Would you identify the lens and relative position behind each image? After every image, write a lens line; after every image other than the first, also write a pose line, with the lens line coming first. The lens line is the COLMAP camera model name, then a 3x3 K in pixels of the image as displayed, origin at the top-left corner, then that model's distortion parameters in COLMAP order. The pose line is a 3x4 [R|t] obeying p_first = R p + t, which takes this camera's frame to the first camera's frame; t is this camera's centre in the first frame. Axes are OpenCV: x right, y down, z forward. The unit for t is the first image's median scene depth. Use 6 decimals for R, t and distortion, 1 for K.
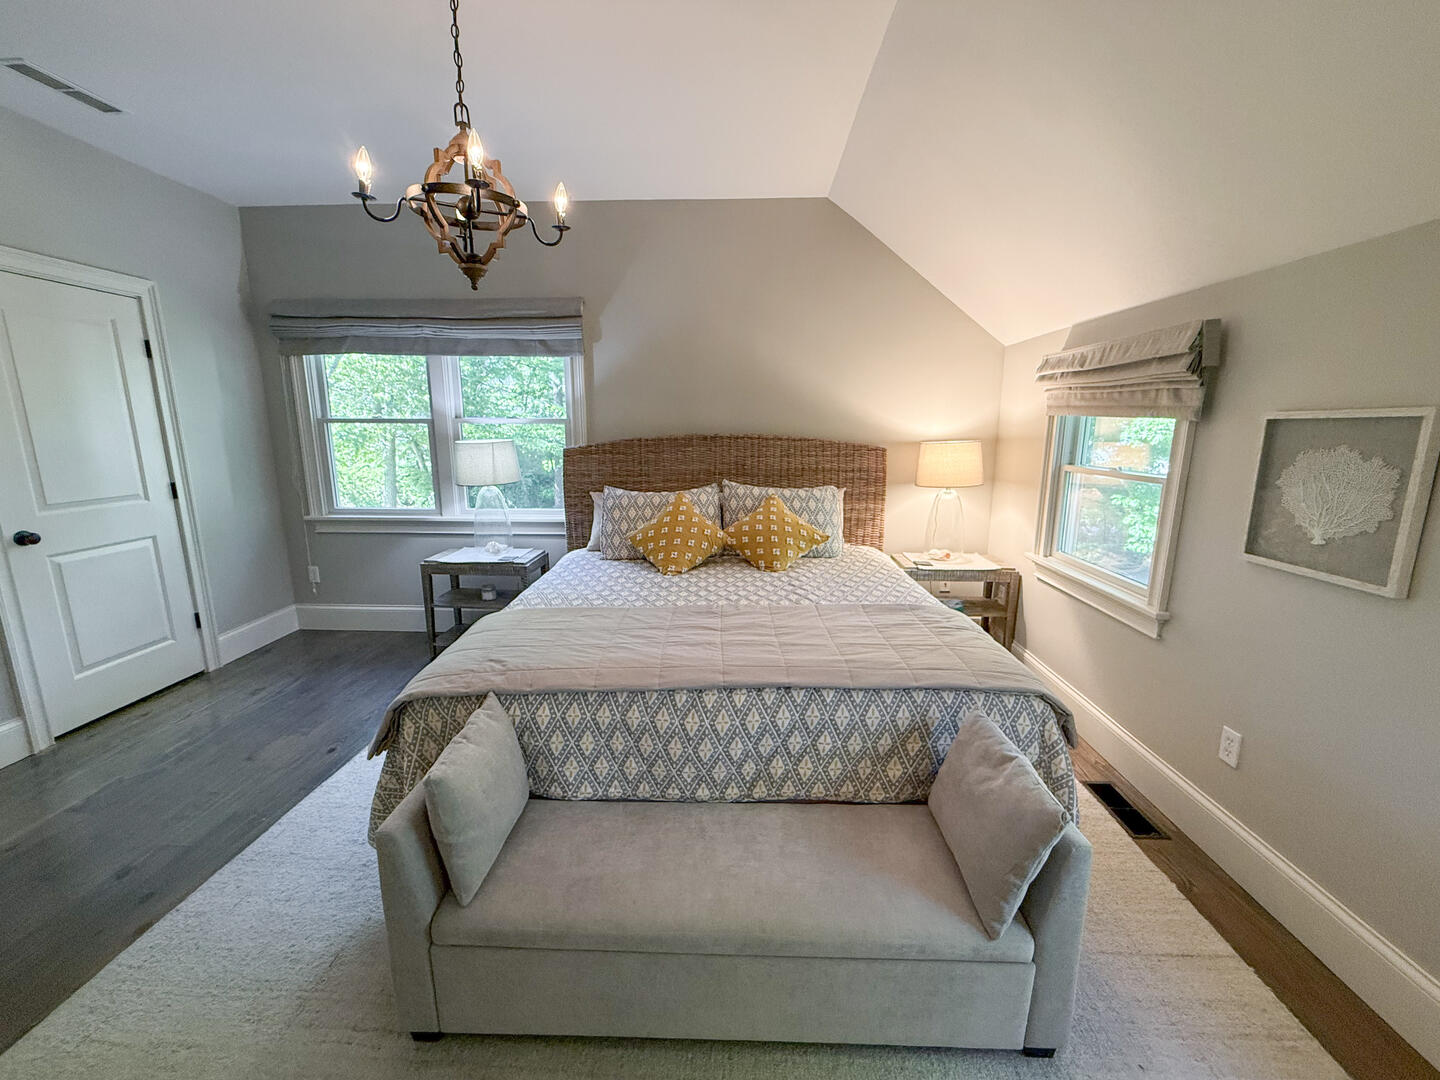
lens RADIAL K [[568.5, 0, 726.8], [0, 568.5, 537.4], [0, 0, 1]] dist [0.000618, -0.000009]
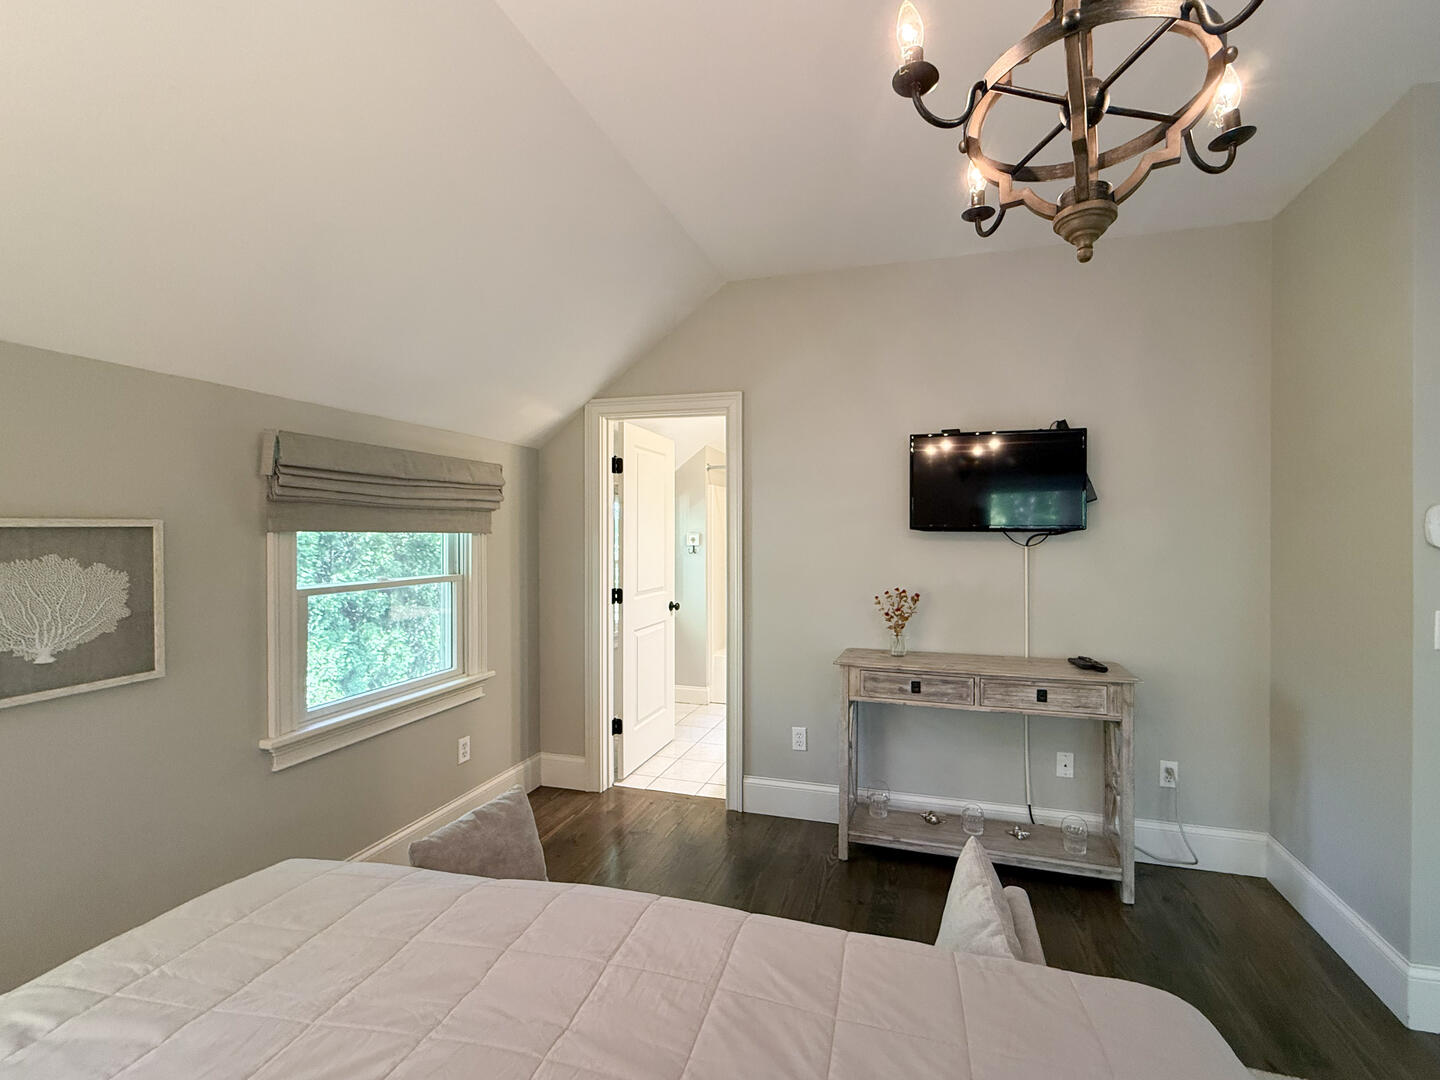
lens RADIAL K [[568.5, 0, 726.8], [0, 568.5, 537.4], [0, 0, 1]] dist [0.000618, -0.000009]
pose [[-0.949592, -0.000896, 0.313486, -0.302185], [0.061791, 0.979843, 0.189973, -0.313690], [-0.307338, 0.199767, -0.930396, 1.597073]]
